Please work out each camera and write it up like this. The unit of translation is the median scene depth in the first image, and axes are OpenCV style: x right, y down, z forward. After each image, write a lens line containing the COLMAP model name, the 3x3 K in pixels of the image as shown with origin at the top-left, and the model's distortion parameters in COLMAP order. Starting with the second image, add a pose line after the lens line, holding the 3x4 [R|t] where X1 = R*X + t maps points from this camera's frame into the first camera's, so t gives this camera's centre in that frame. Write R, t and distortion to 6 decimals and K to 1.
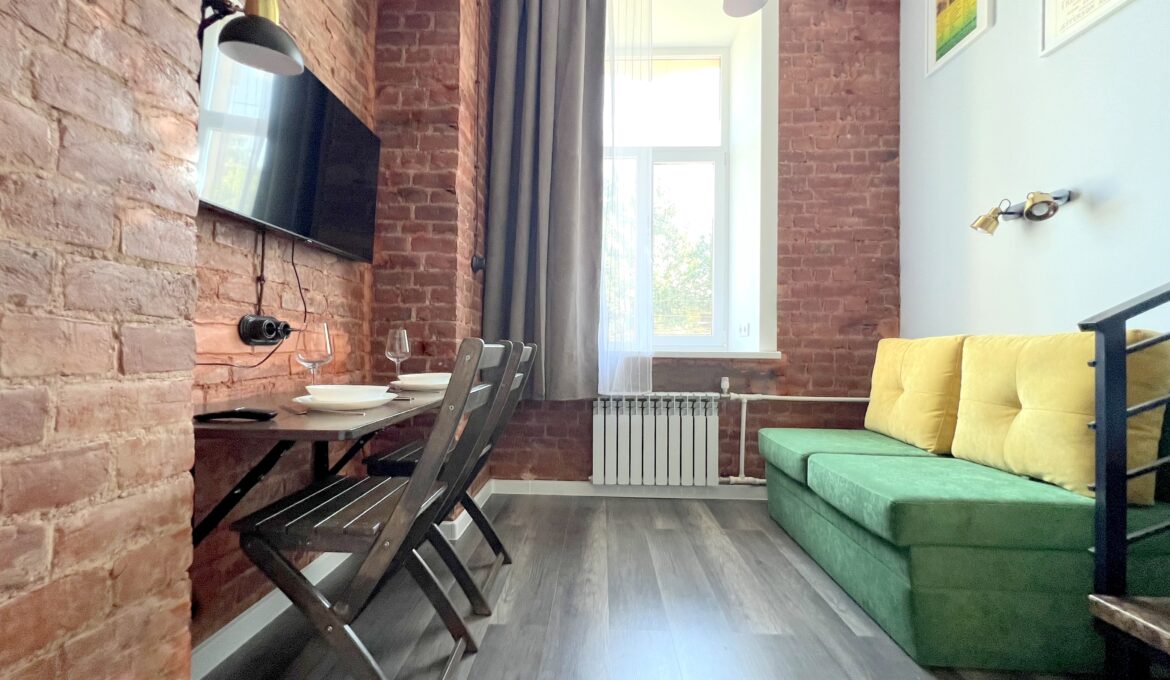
lens RADIAL K [[471.3, 0, 584.4], [0, 471.3, 343.5], [0, 0, 1]] dist [-0.001744, 0.000785]
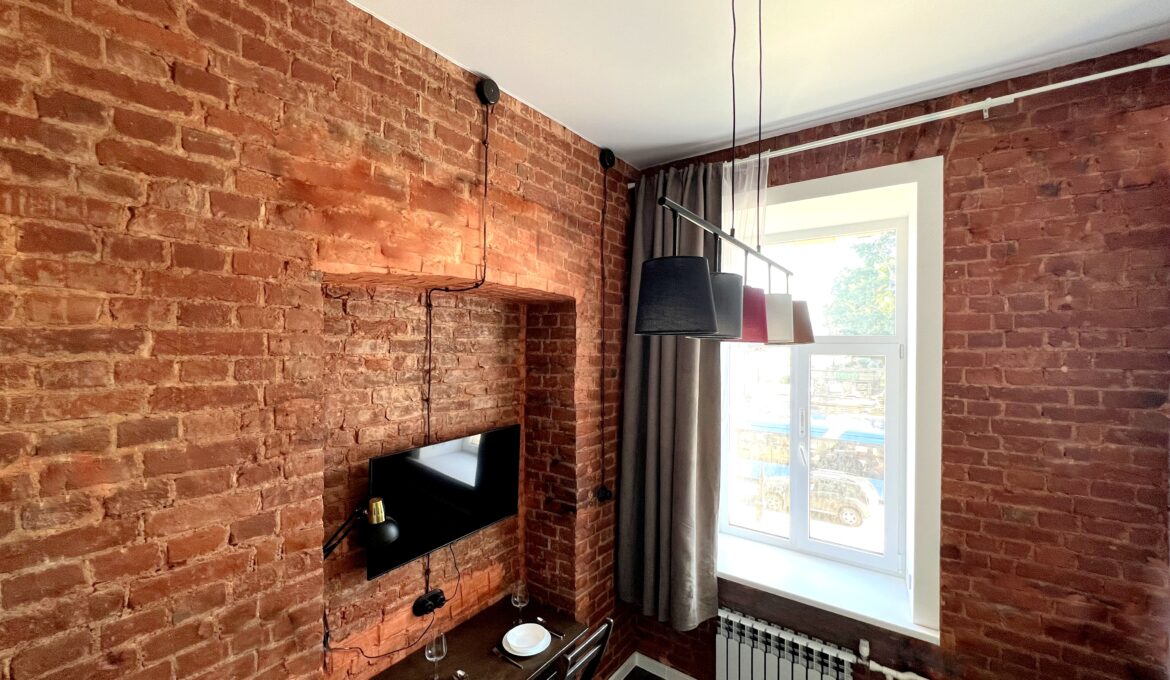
lens RADIAL K [[471.3, 0, 583.3], [0, 471.3, 348.2], [0, 0, 1]] dist [-0.001744, 0.000785]
pose [[0.823424, -0.001388, -0.567424, 0.372573], [0.009186, 0.999899, 0.010884, -0.499846], [0.567352, -0.014174, 0.823354, -0.017962]]
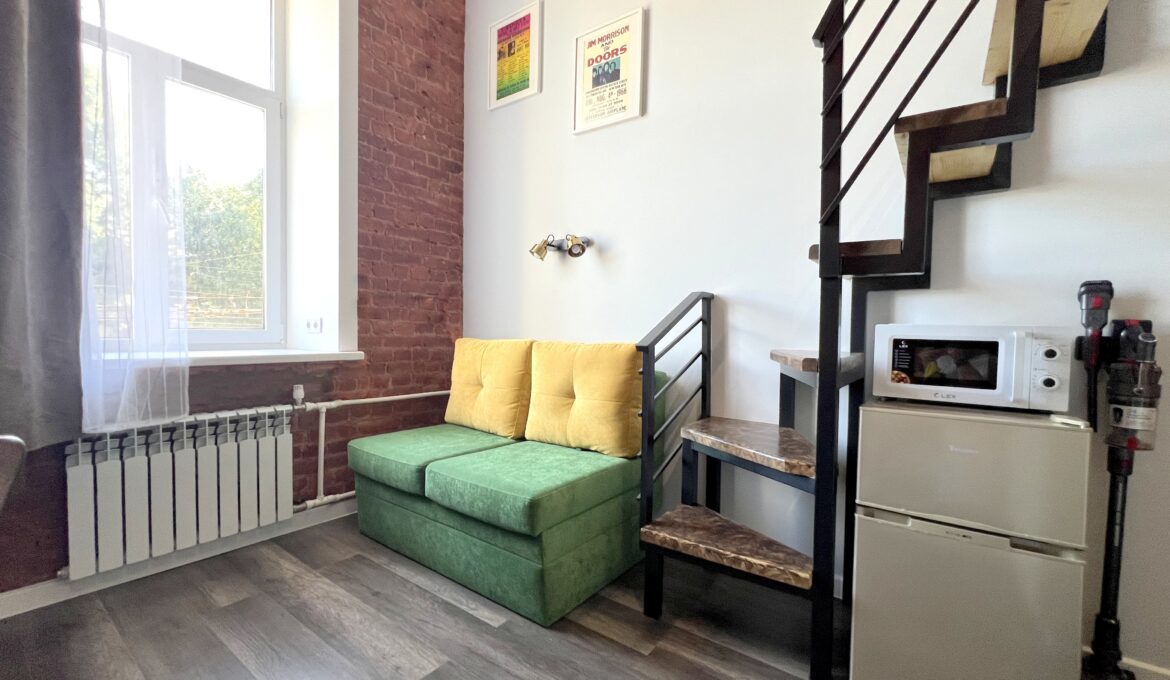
lens RADIAL K [[471.3, 0, 581.6], [0, 471.3, 344.6], [0, 0, 1]] dist [-0.001744, 0.000785]
pose [[0.569268, -0.026601, 0.821721, -0.097603], [-0.016688, 0.998897, 0.043898, -0.043684], [-0.821982, -0.038702, 0.568196, 0.127387]]
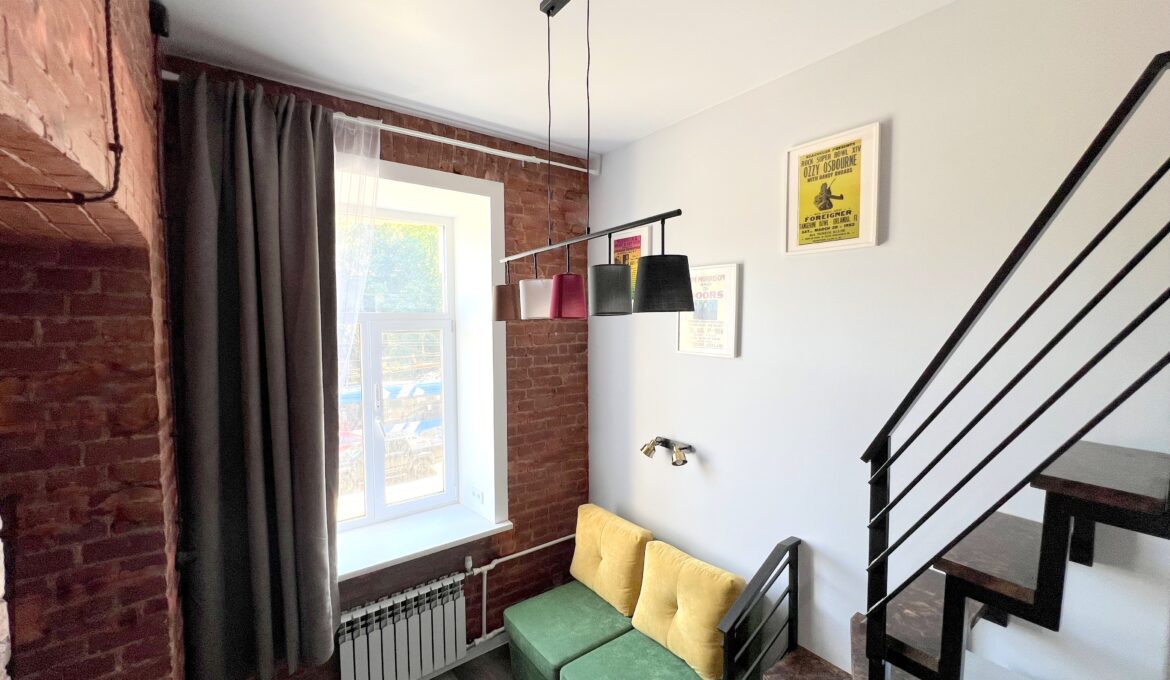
lens RADIAL K [[471.3, 0, 585.6], [0, 471.3, 344.9], [0, 0, 1]] dist [-0.001744, 0.000785]
pose [[0.770359, -0.049451, 0.635690, -0.171451], [0.006868, 0.997574, 0.069279, -0.508999], [-0.637574, -0.049004, 0.768829, -0.002007]]
